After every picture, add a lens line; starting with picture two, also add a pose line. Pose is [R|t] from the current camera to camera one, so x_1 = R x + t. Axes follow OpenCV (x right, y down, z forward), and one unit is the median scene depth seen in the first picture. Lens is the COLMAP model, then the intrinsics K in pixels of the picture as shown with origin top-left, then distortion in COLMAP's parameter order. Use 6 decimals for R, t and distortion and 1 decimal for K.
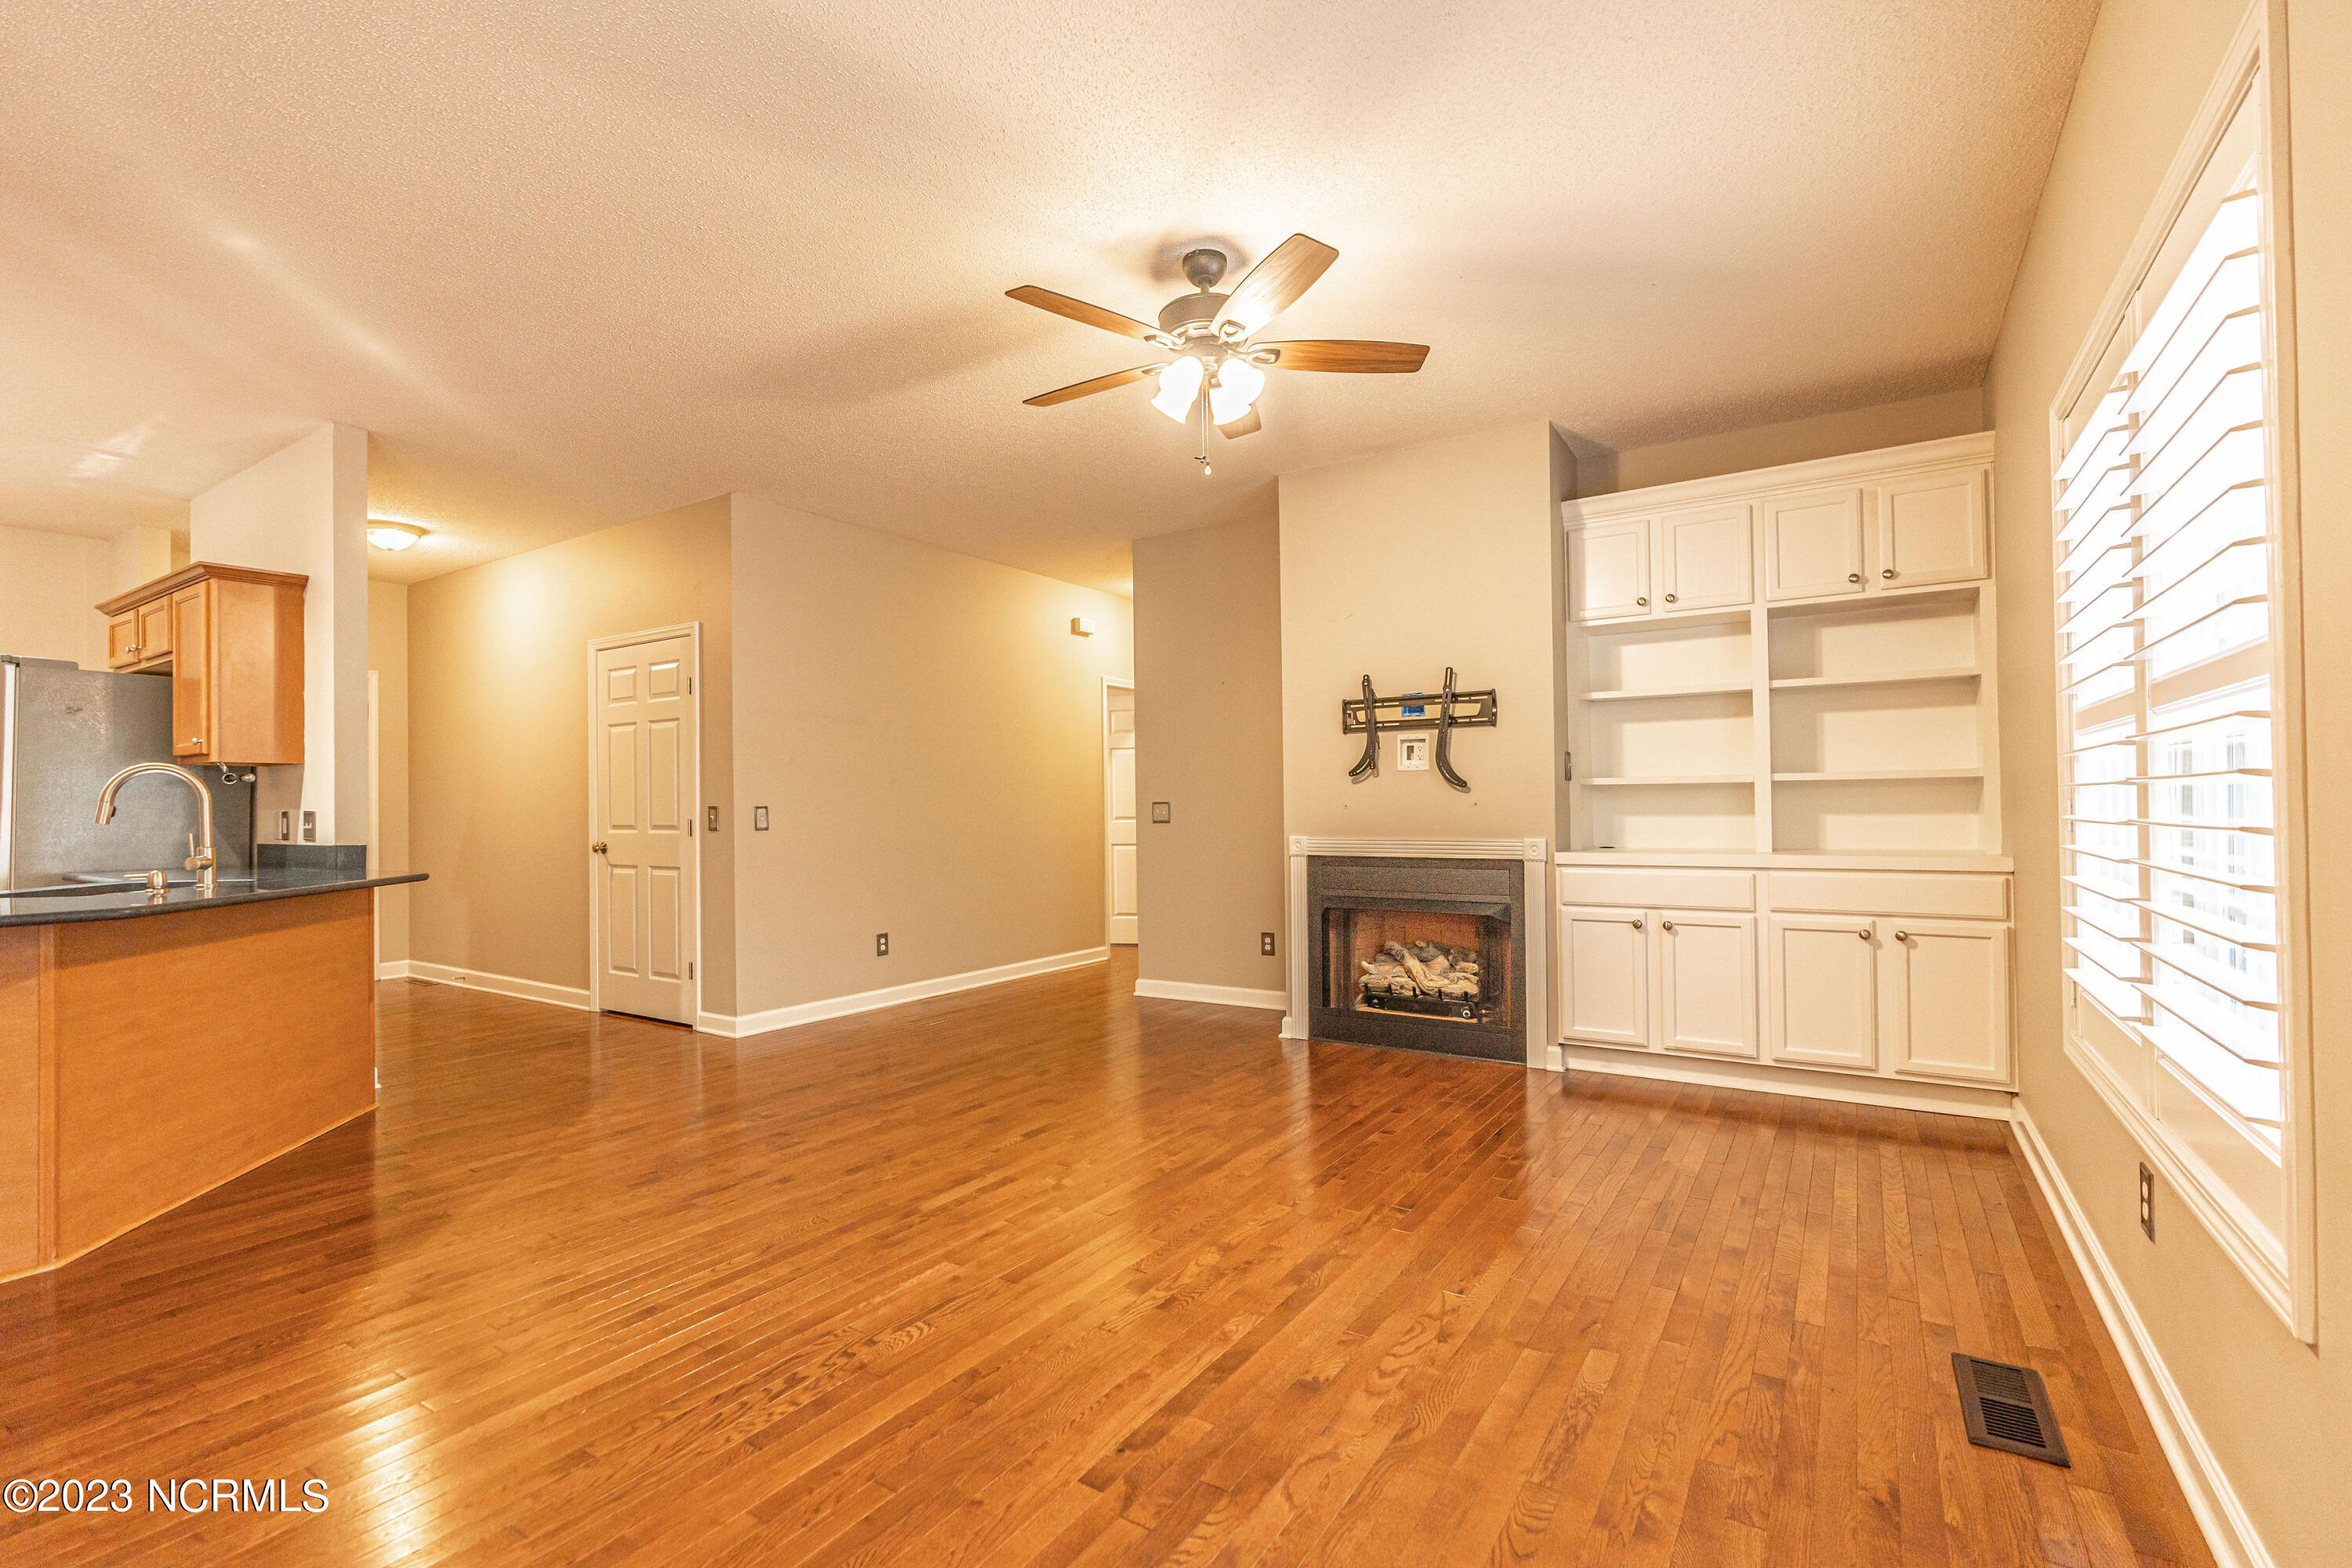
lens RADIAL K [[1066.0, 0, 1172.4], [0, 1066.0, 795.6], [0, 0, 1]] dist [-0.010412, 0.004638]
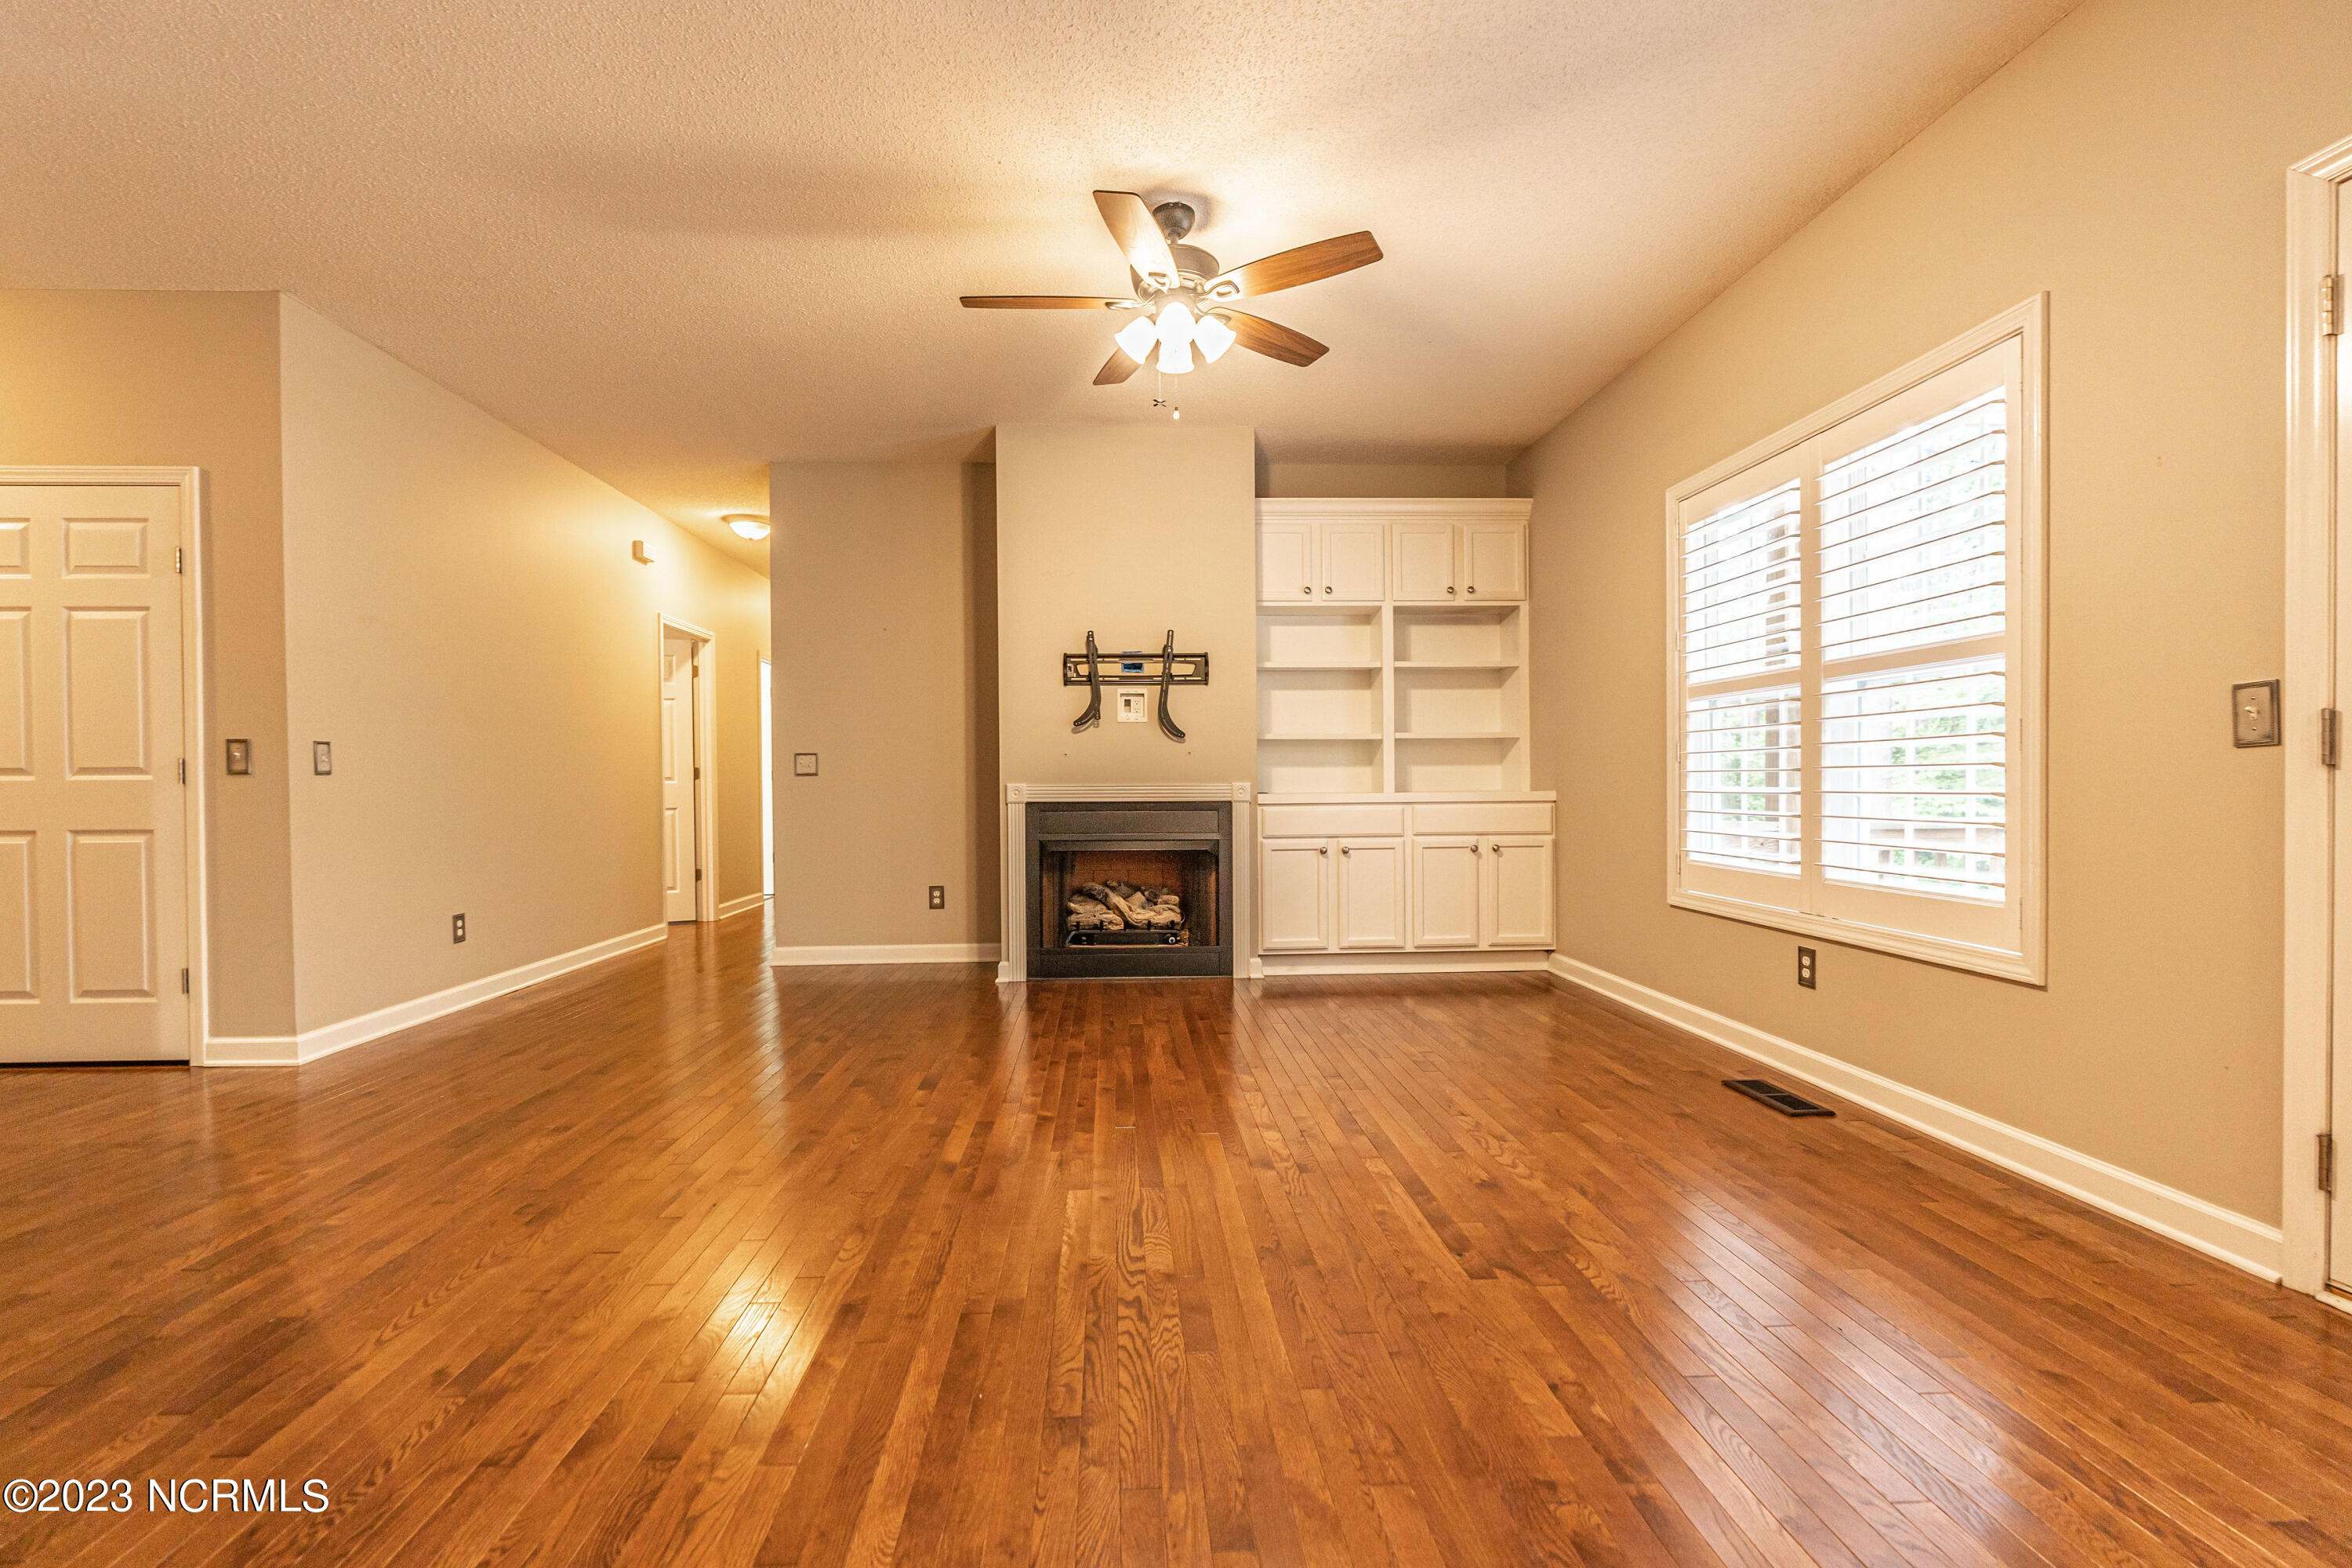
lens RADIAL K [[1062.6, 0, 1162.1], [0, 1062.6, 795.1], [0, 0, 1]] dist [-0.013086, 0.005919]
pose [[0.807628, -0.001110, 0.589691, -0.405531], [-0.006634, 0.999918, 0.010967, 0.040550], [-0.589655, -0.012769, 0.807555, 0.104621]]
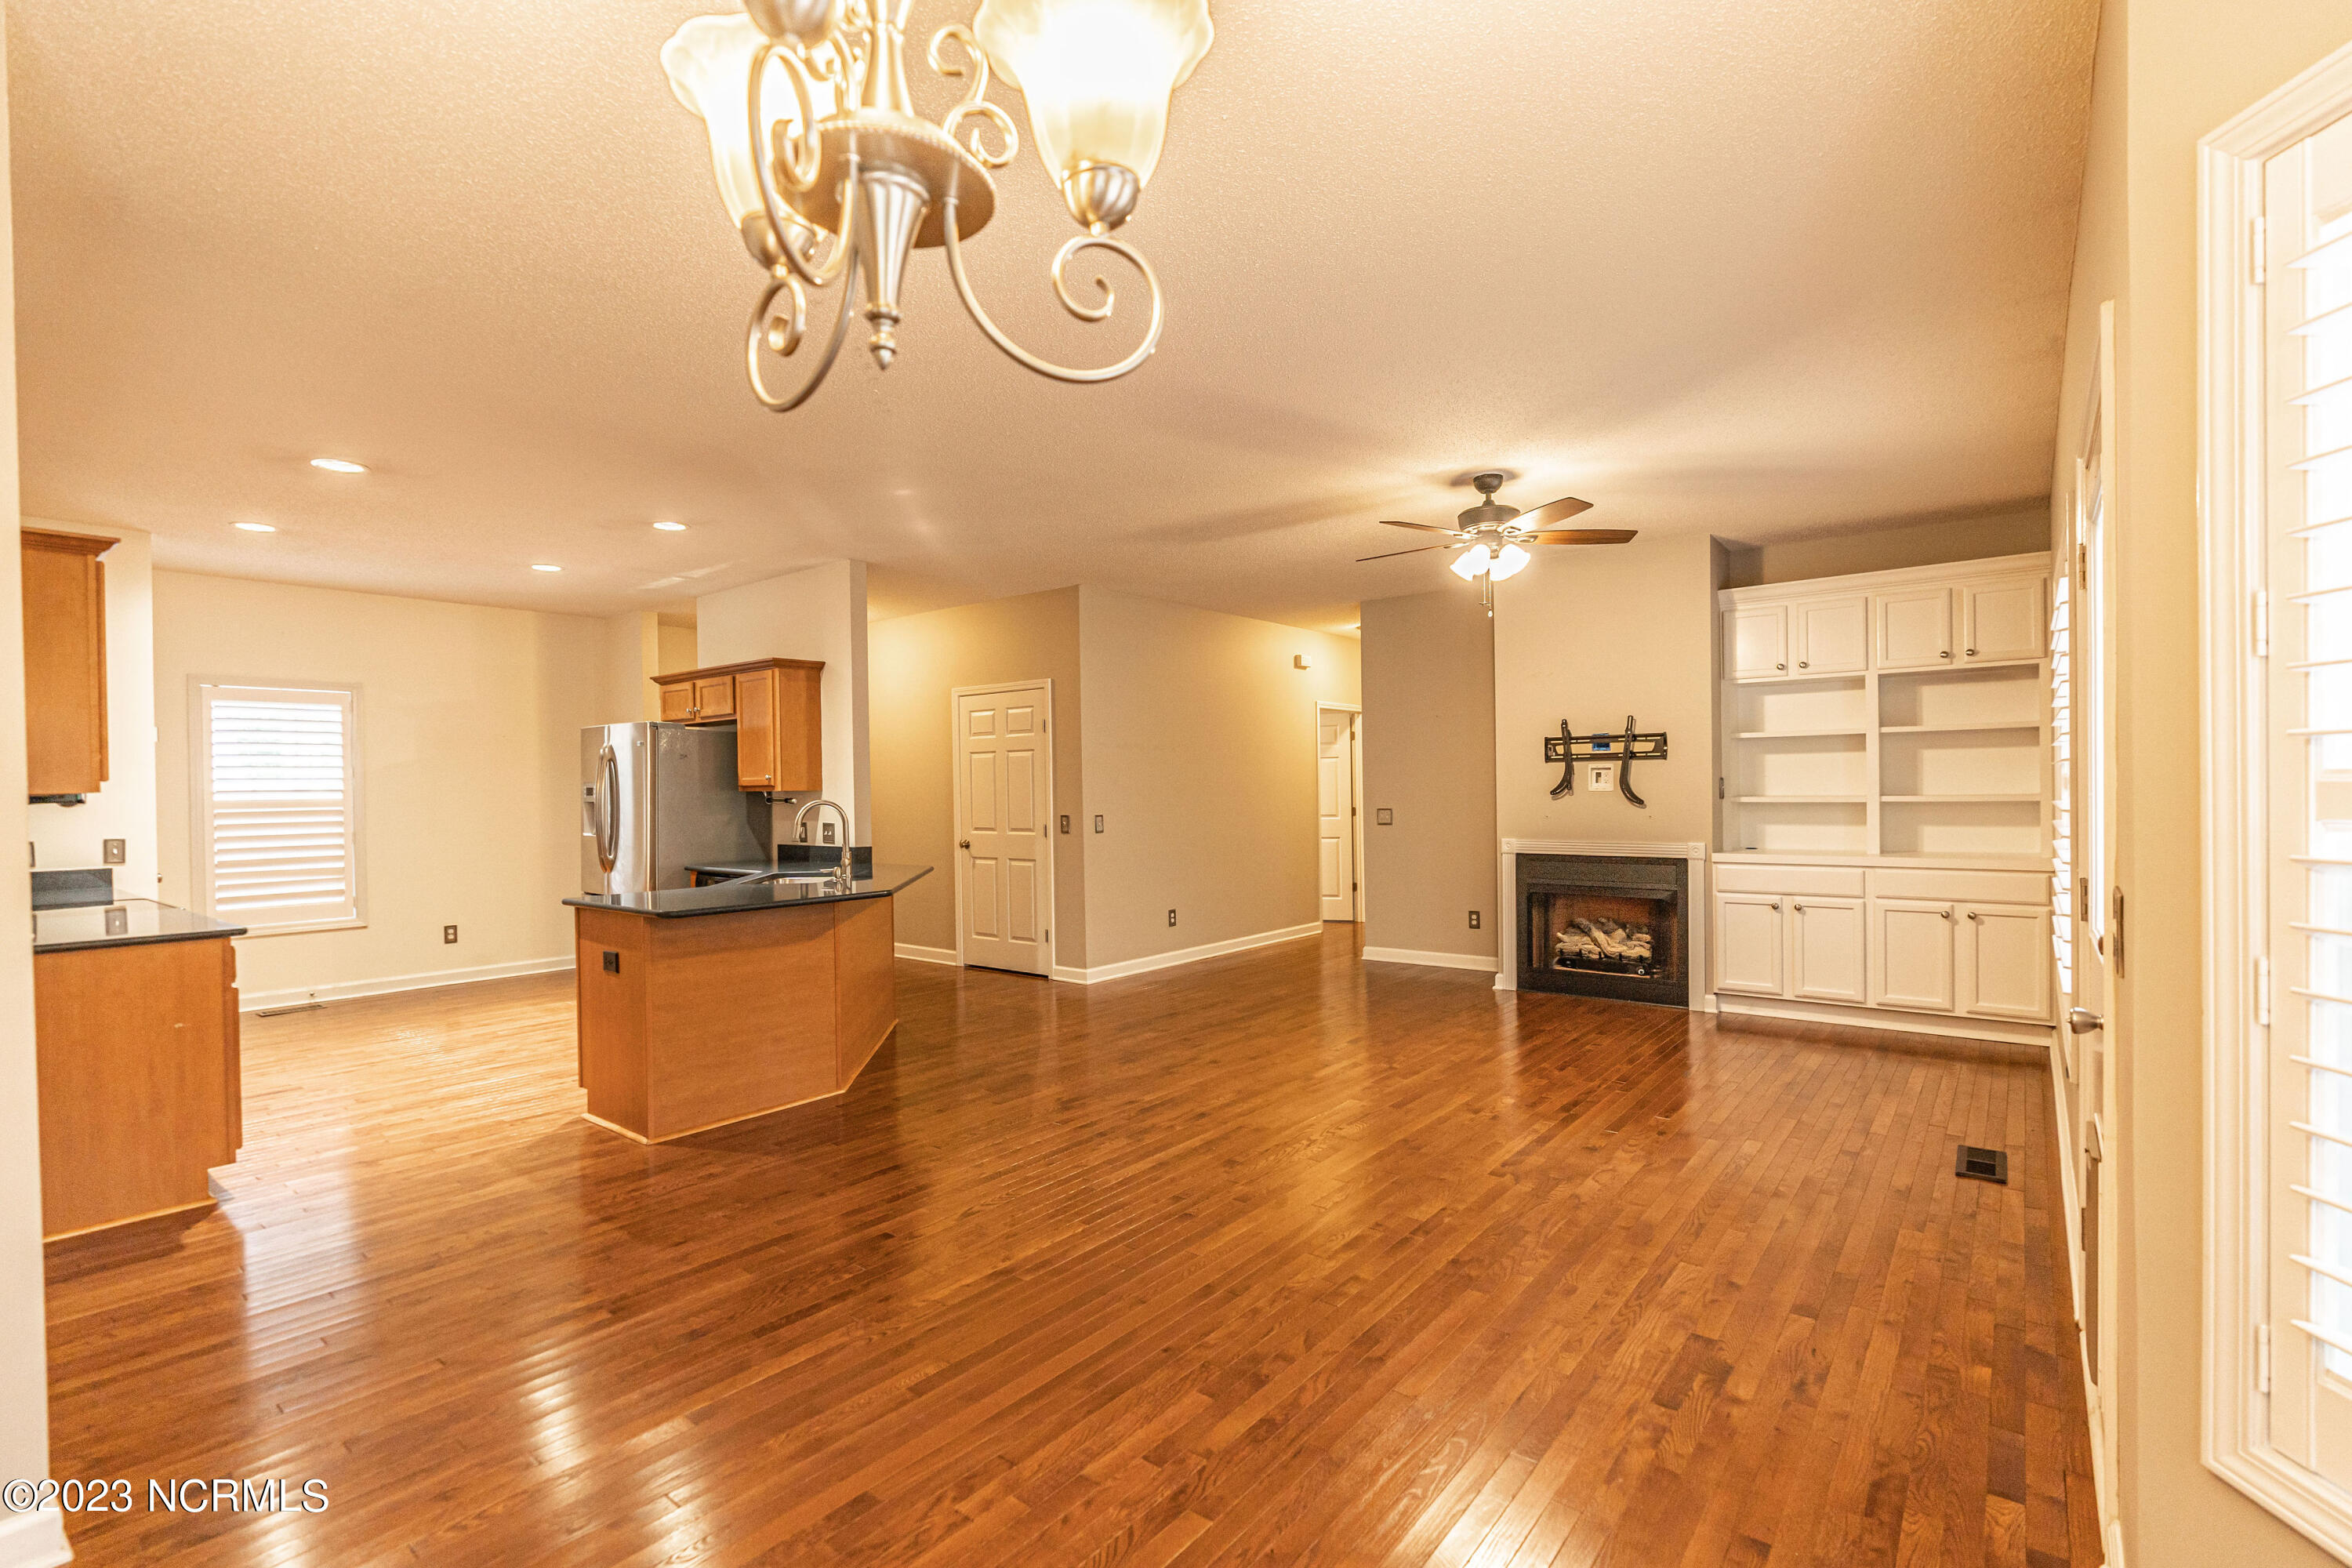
lens RADIAL K [[1094.8, 0, 1169.0], [0, 1094.8, 799.1], [0, 0, 1]] dist [-0.004622, 0.004582]
pose [[0.995642, -0.001764, -0.093239, -0.194432], [0.003982, 0.999713, 0.023607, -0.049783], [0.093171, -0.023876, 0.995364, -0.440039]]
